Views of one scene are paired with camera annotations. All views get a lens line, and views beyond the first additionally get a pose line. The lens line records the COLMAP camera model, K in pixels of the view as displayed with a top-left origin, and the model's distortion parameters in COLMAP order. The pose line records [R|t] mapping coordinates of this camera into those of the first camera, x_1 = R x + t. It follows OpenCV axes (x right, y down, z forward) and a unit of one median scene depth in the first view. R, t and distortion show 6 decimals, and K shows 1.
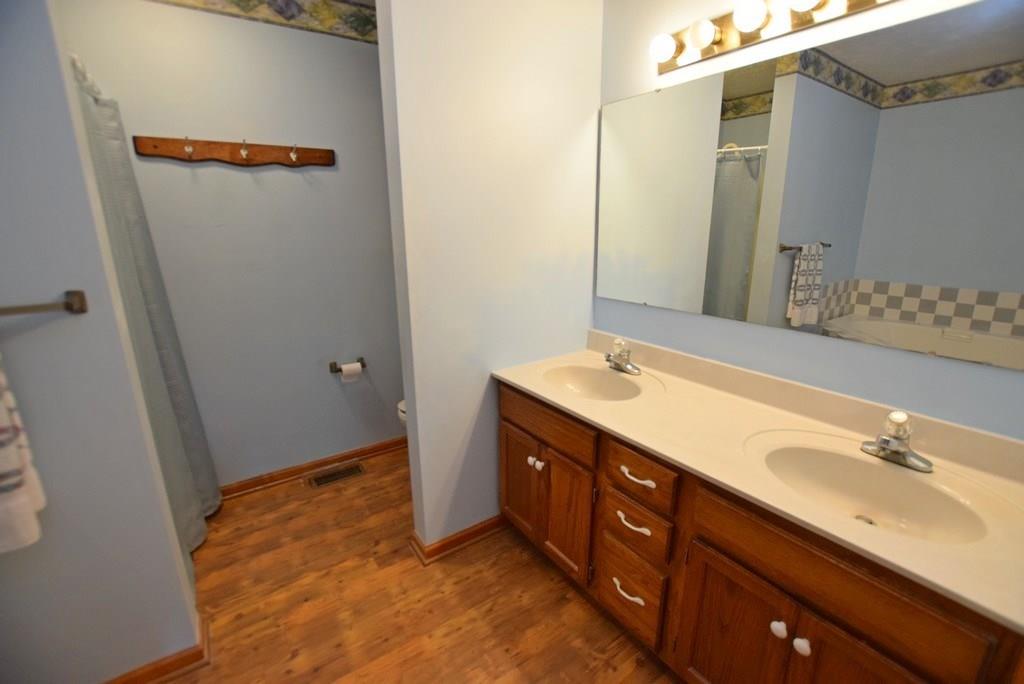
lens RADIAL K [[451.4, 0, 515.3], [0, 451.4, 341.8], [0, 0, 1]] dist [-0.032749, 0.004074]
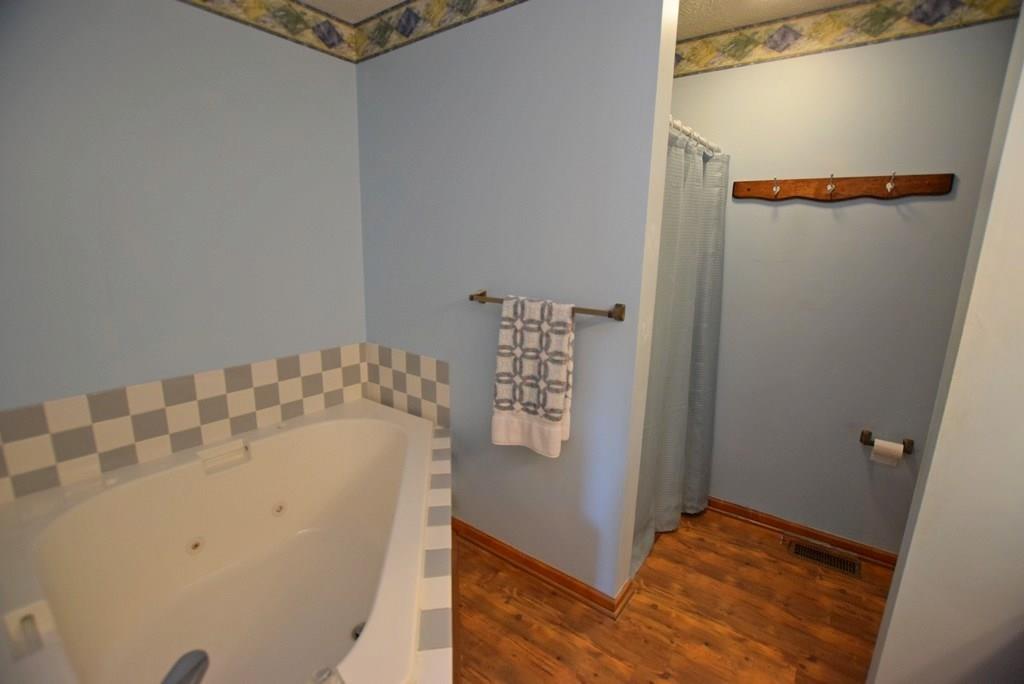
lens RADIAL K [[451.4, 0, 515.3], [0, 451.4, 341.8], [0, 0, 1]] dist [-0.032749, 0.004074]
pose [[0.321516, 0.214581, -0.922270, 0.121937], [-0.267737, 0.954841, 0.128823, -0.052322], [0.908264, 0.205507, 0.364449, 0.108377]]
